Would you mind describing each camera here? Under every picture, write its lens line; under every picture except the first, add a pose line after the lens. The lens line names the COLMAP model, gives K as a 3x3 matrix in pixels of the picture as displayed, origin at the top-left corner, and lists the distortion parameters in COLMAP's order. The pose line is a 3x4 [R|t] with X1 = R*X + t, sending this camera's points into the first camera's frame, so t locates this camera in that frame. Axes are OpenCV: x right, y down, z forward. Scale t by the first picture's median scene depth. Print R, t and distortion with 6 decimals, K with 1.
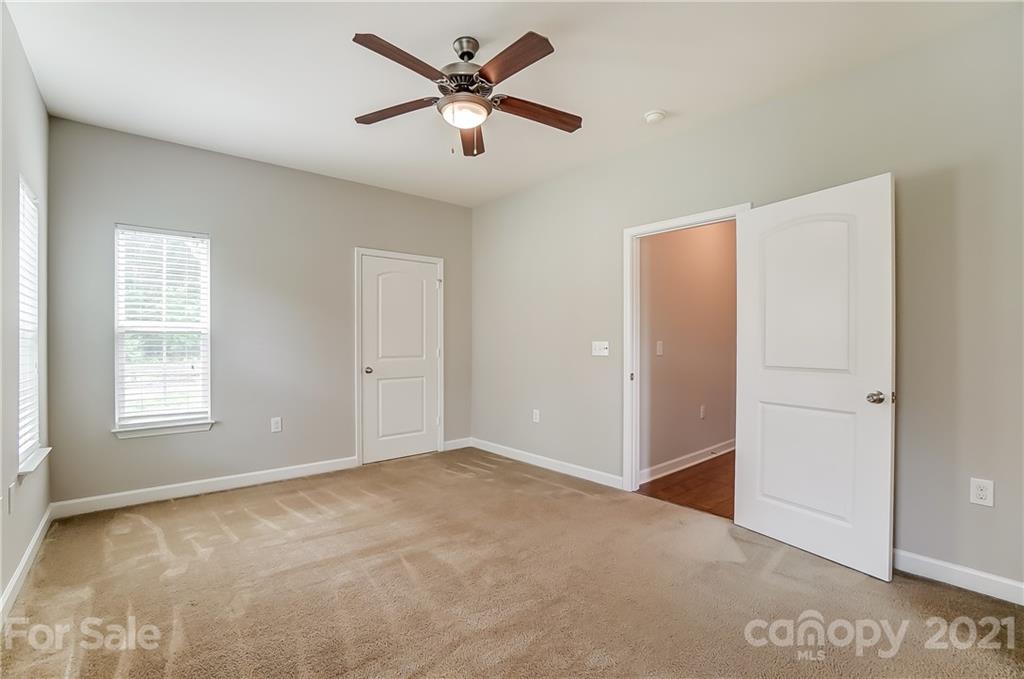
lens RADIAL K [[438.5, 0, 512.5], [0, 438.5, 346.7], [0, 0, 1]] dist [-0.026100, 0.000128]
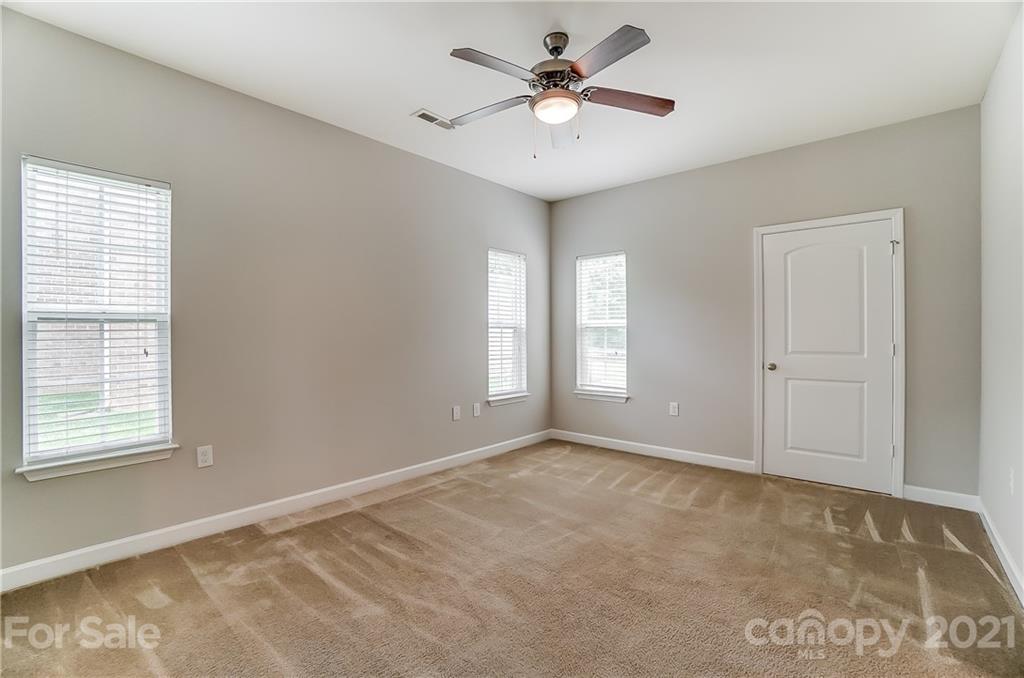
lens RADIAL K [[459.9, 0, 505.3], [0, 459.9, 332.4], [0, 0, 1]] dist [-0.058269, 0.021739]
pose [[0.159471, 0.002137, -0.987200, 0.500782], [-0.002251, 0.999996, 0.001801, -0.015428], [0.987200, 0.001935, 0.159475, 0.365525]]
